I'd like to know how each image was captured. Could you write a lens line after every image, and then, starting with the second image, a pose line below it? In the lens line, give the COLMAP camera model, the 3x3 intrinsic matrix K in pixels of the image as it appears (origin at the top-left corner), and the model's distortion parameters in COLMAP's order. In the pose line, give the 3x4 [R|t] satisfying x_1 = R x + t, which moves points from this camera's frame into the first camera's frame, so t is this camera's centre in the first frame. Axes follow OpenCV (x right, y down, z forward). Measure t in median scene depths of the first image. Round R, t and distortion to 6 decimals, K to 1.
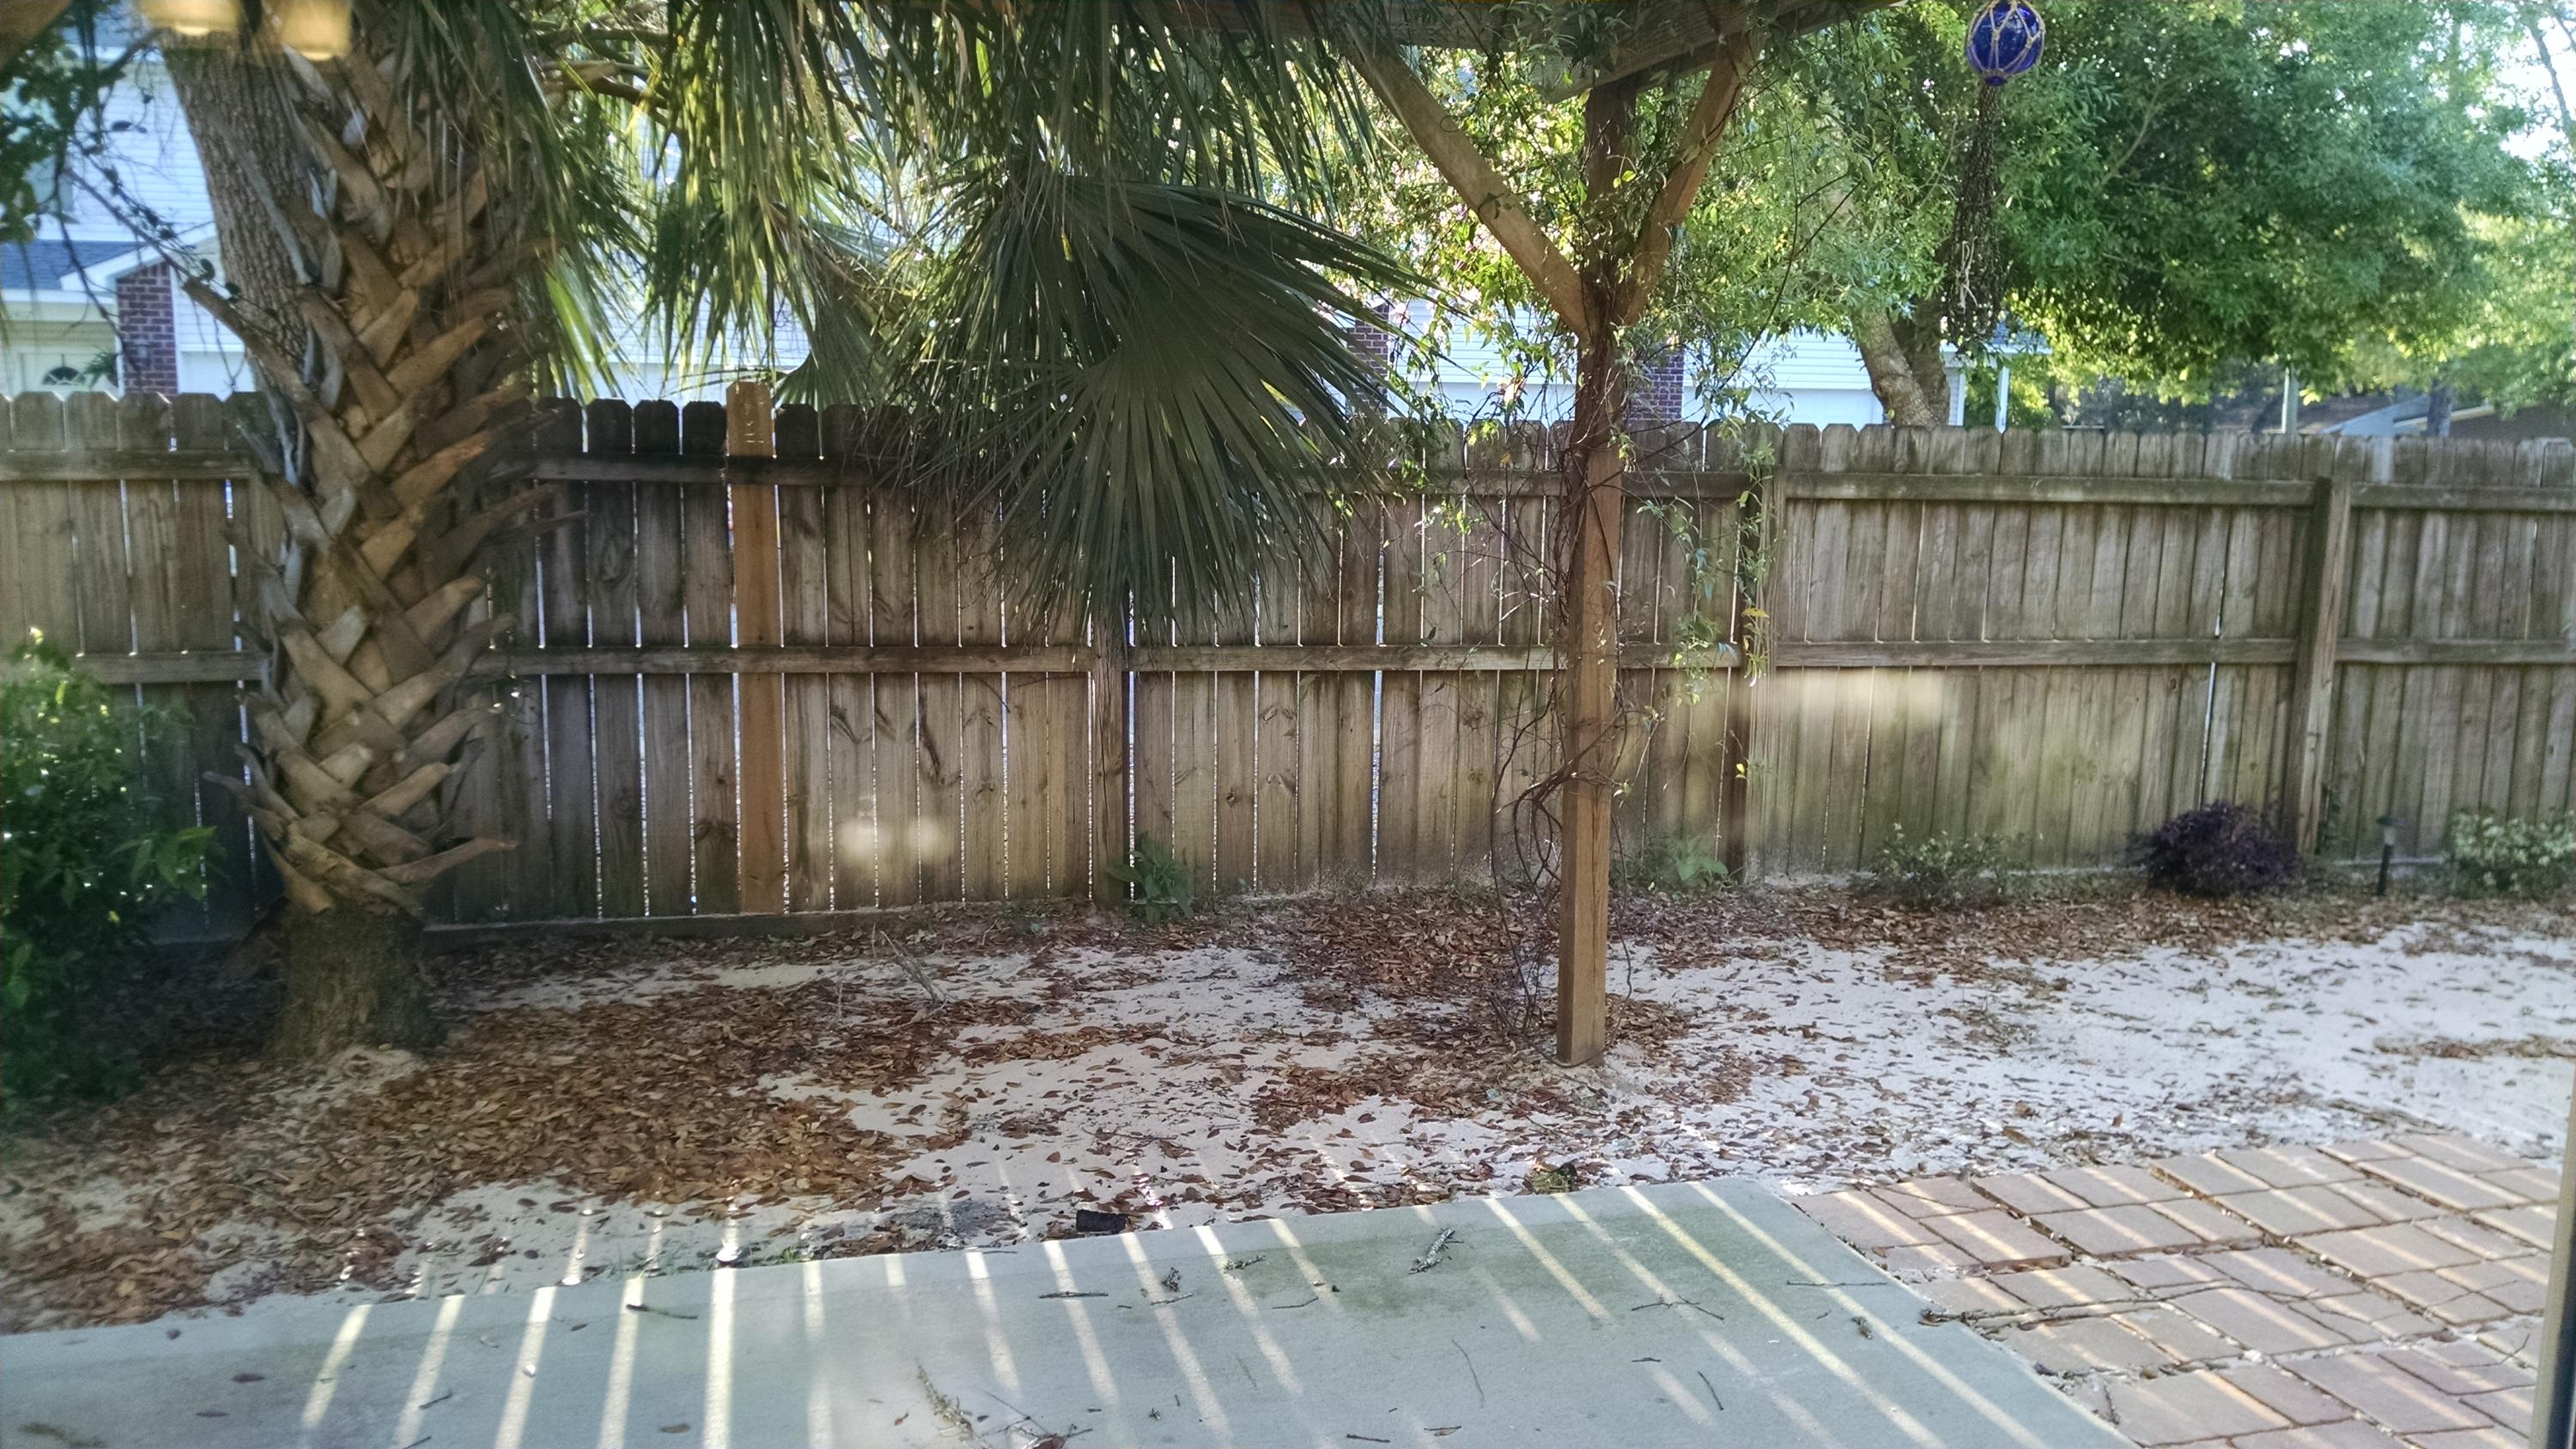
lens RADIAL K [[1922.6, 0, 1288.0], [0, 1922.6, 724.5], [0, 0, 1]] dist [0.038139, -0.085014]
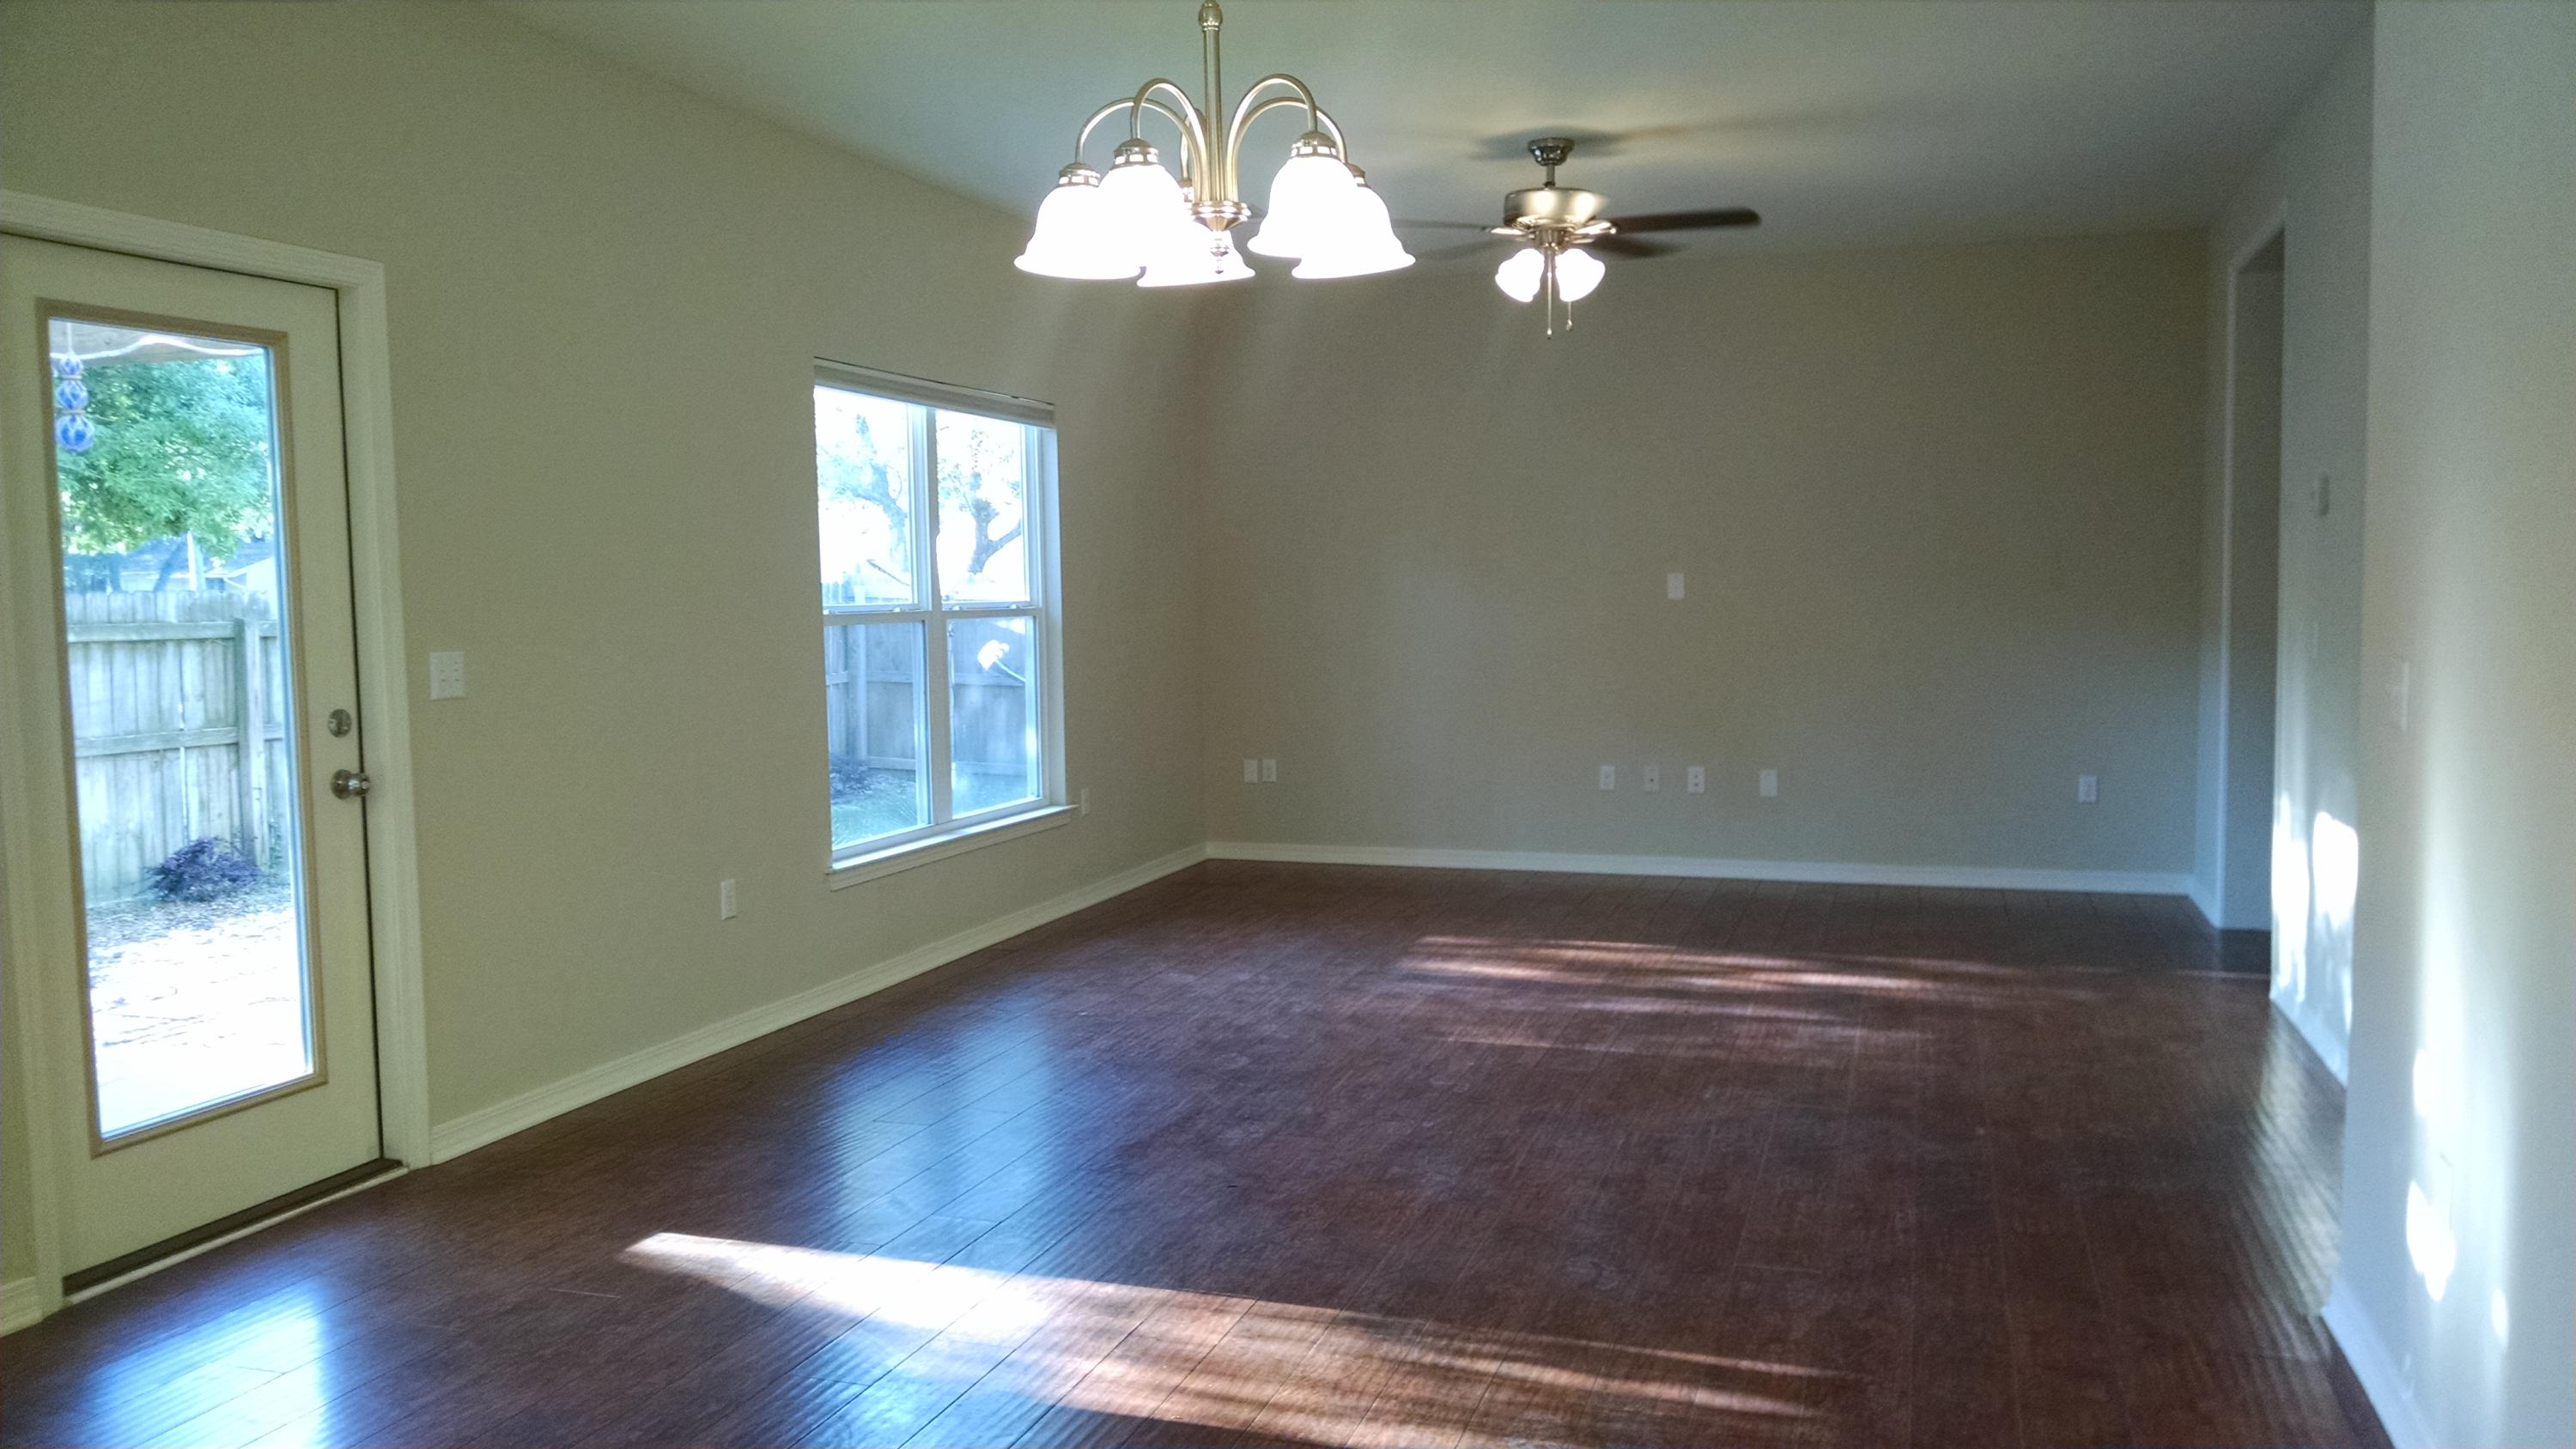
lens RADIAL K [[1922.6, 0, 1288.0], [0, 1922.6, 724.5], [0, 0, 1]] dist [0.038139, -0.085014]
pose [[0.549913, -0.085343, 0.830850, -0.271816], [0.145944, 0.989280, 0.005021, 0.065890], [-0.822372, 0.118496, 0.556473, -0.502055]]
